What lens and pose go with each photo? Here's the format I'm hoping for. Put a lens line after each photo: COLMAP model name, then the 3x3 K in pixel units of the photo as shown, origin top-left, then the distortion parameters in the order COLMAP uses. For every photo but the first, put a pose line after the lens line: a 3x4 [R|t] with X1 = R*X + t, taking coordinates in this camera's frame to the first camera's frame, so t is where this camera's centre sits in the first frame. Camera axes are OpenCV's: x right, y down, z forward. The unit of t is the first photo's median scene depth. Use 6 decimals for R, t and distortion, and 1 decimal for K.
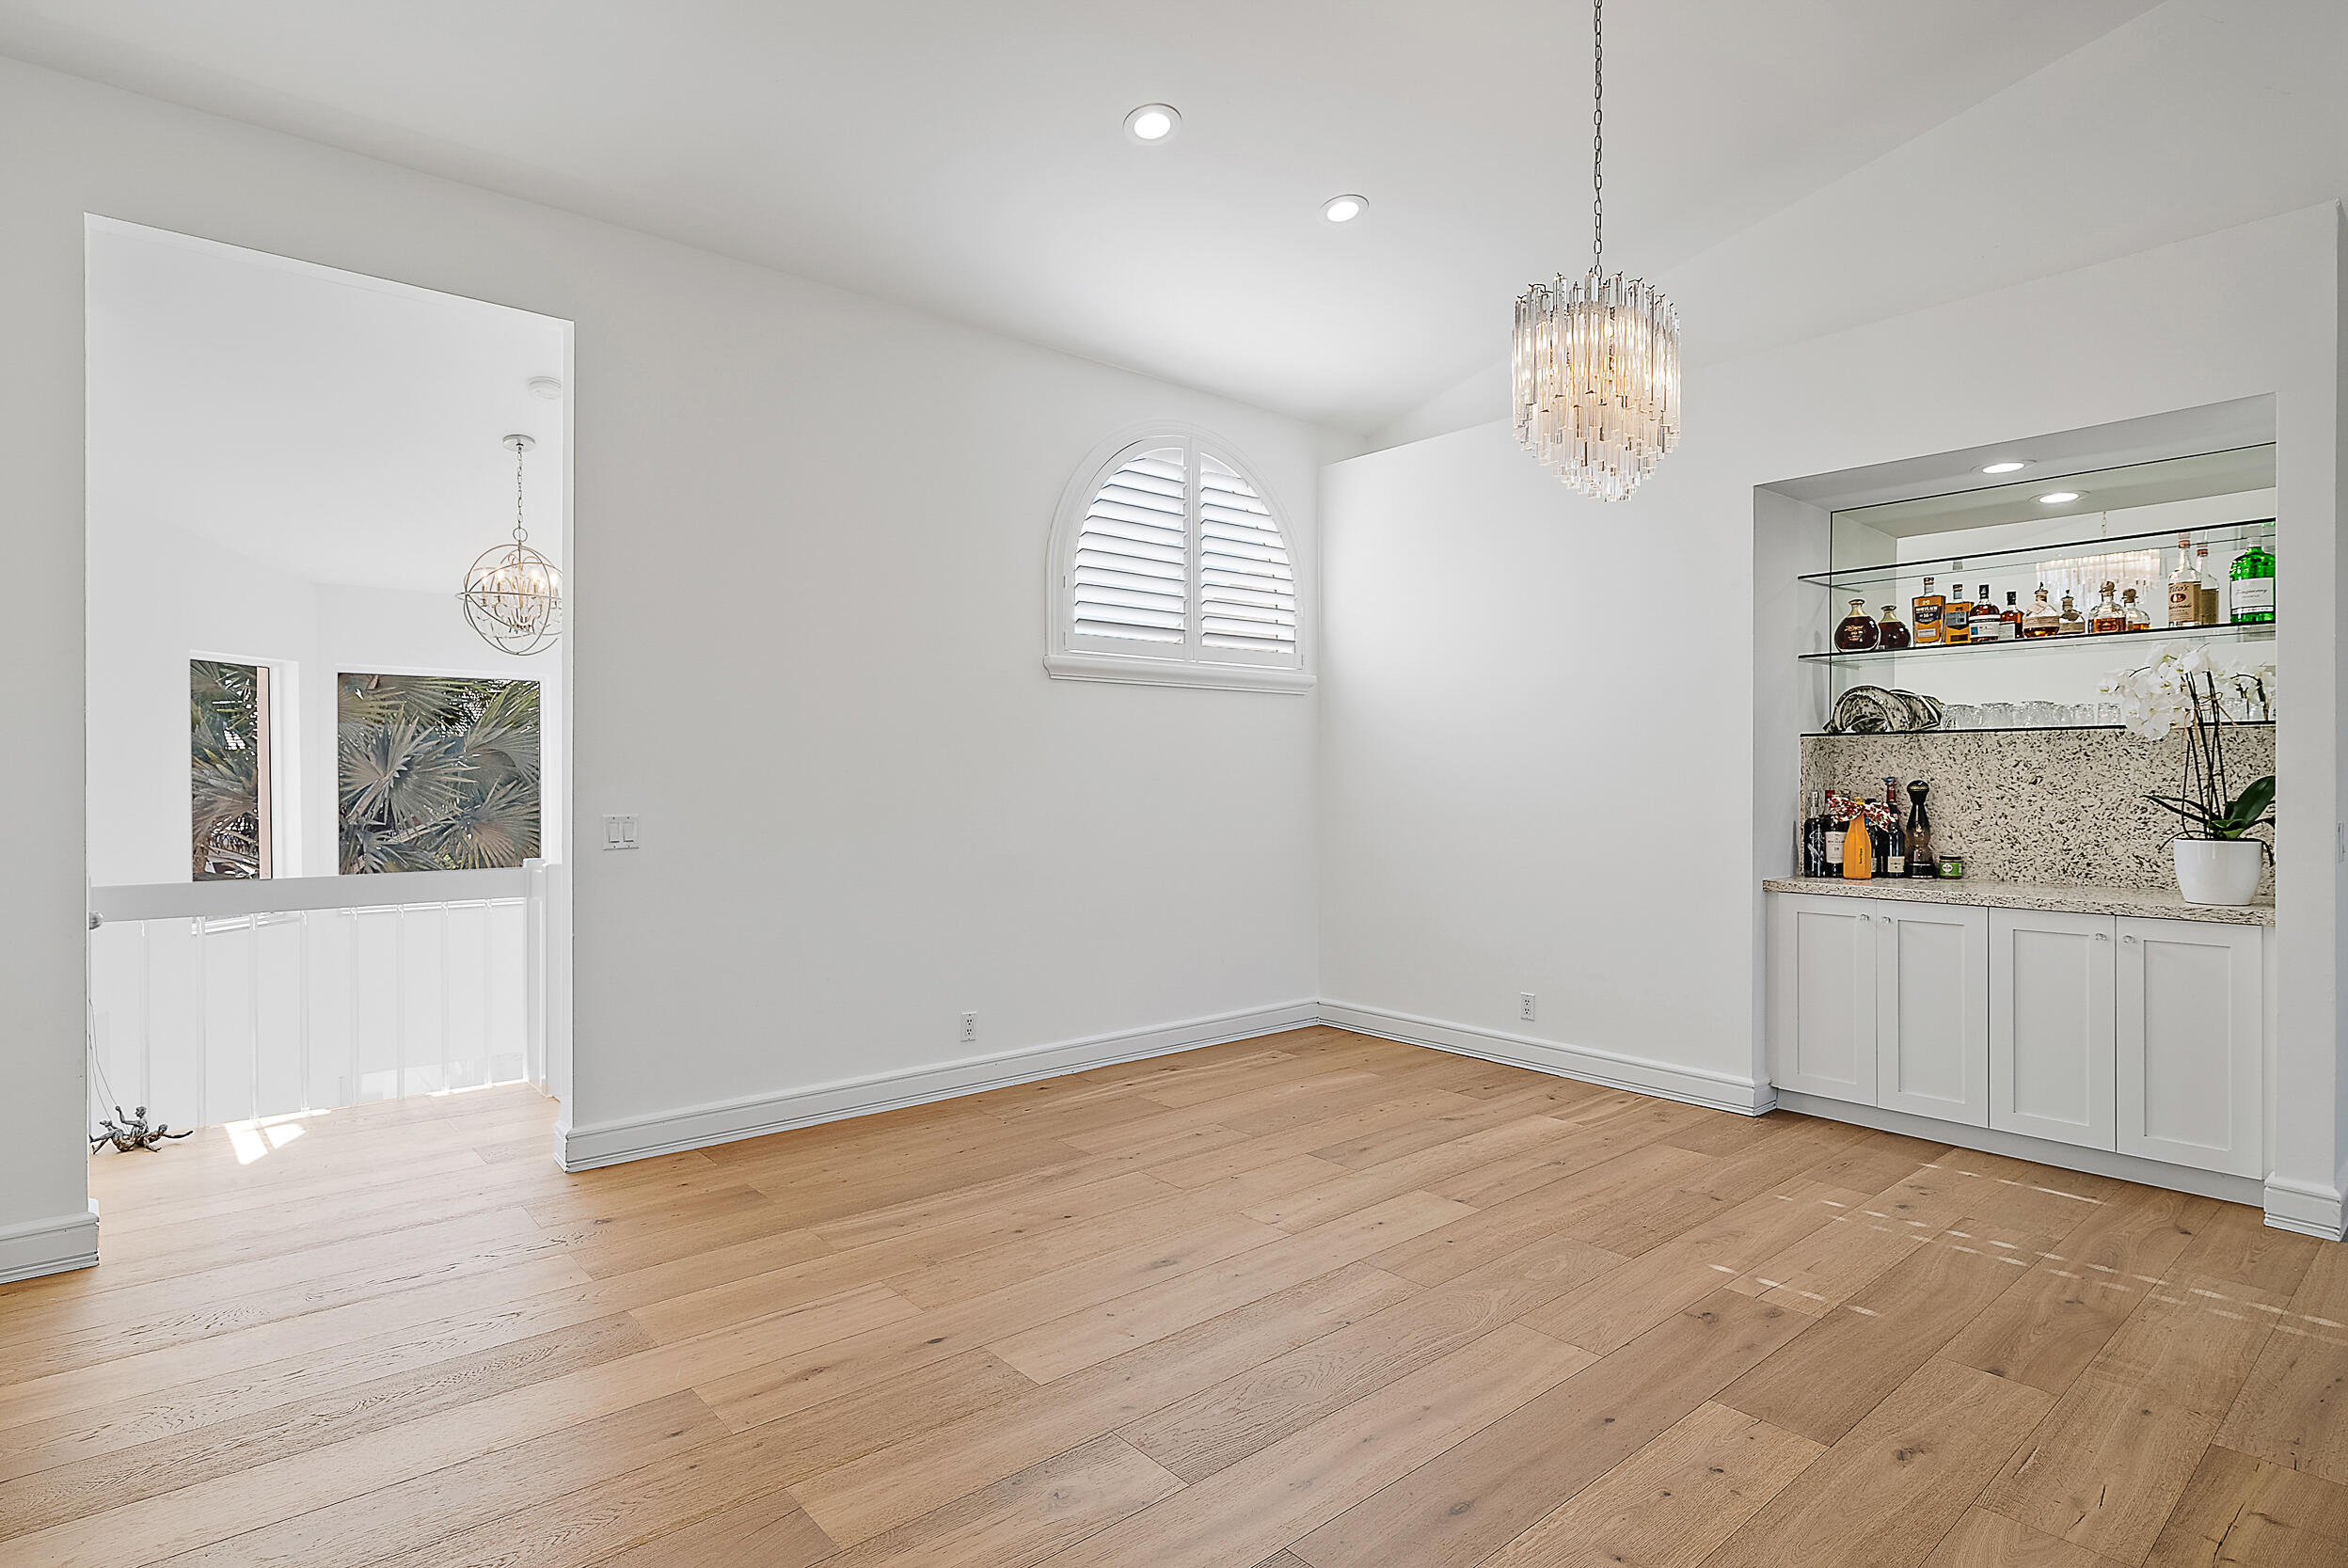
lens RADIAL K [[1211.6, 0, 1181.7], [0, 1211.6, 784.6], [0, 0, 1]] dist [0.001613, 0.000171]
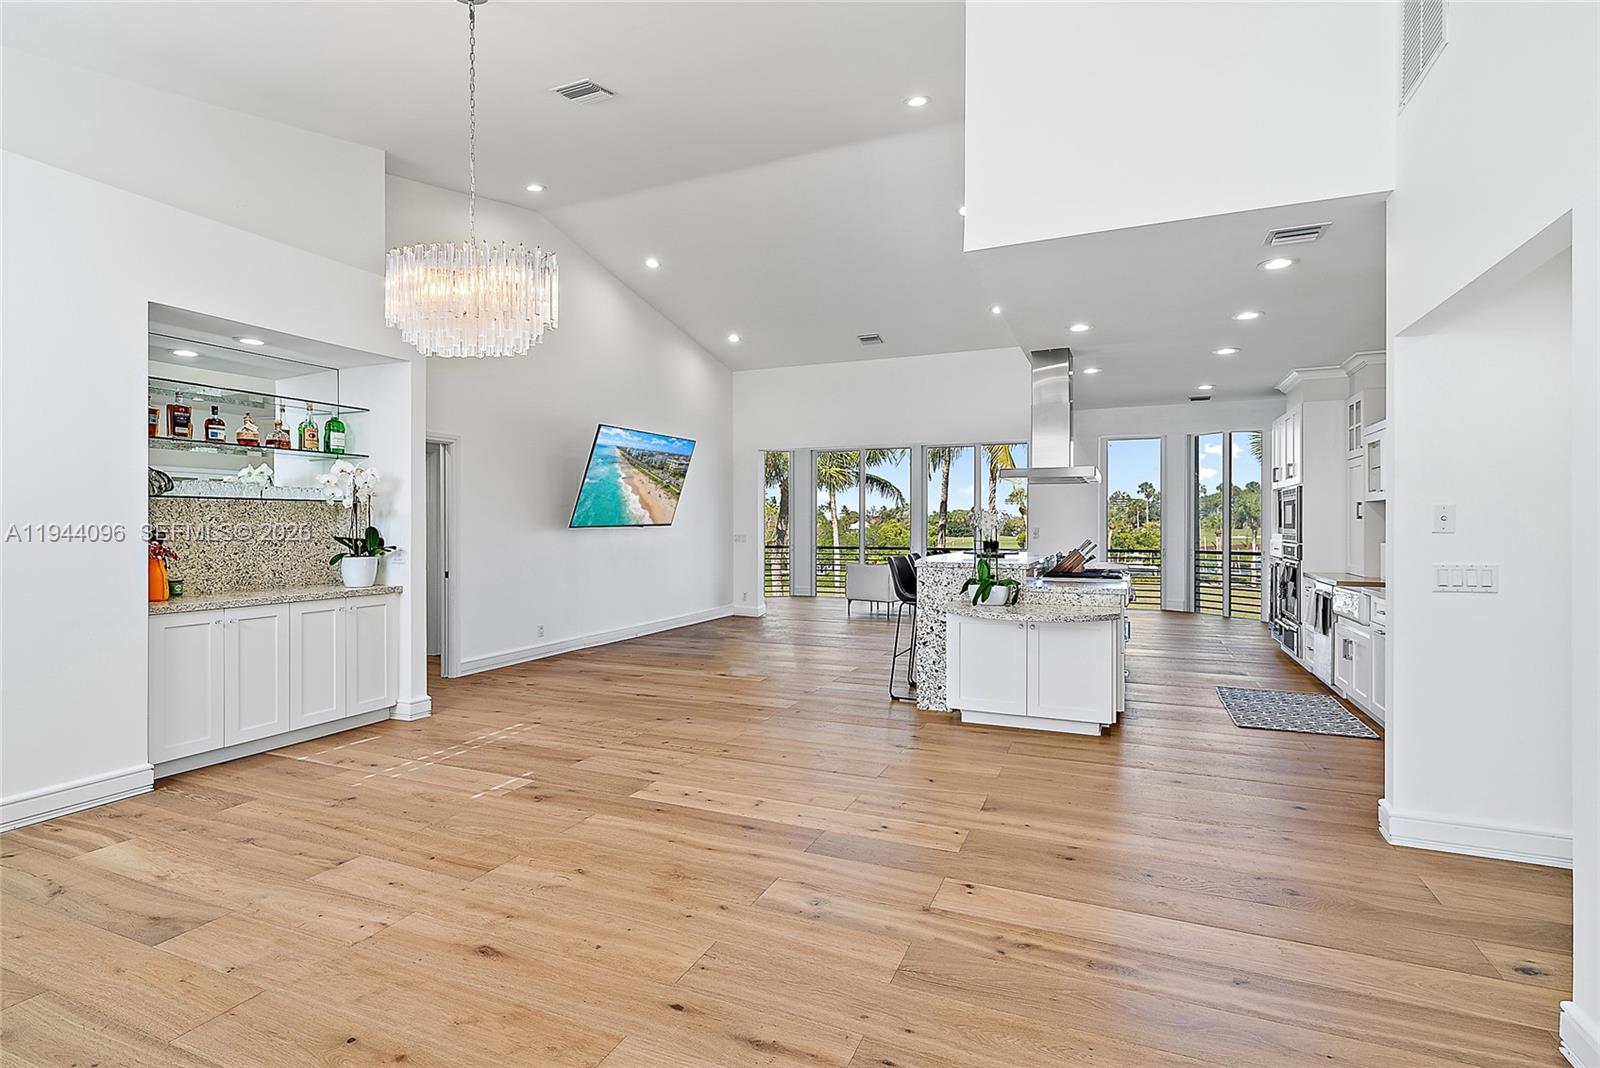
lens RADIAL K [[748.9, 0, 804.1], [0, 748.9, 525.3], [0, 0, 1]] dist [-0.001843, -0.000647]
pose [[-0.431131, 0.000398, 0.902289, -0.577266], [0.005047, 0.999985, 0.001970, -0.007107], [-0.902275, 0.005403, -0.431127, 0.758271]]
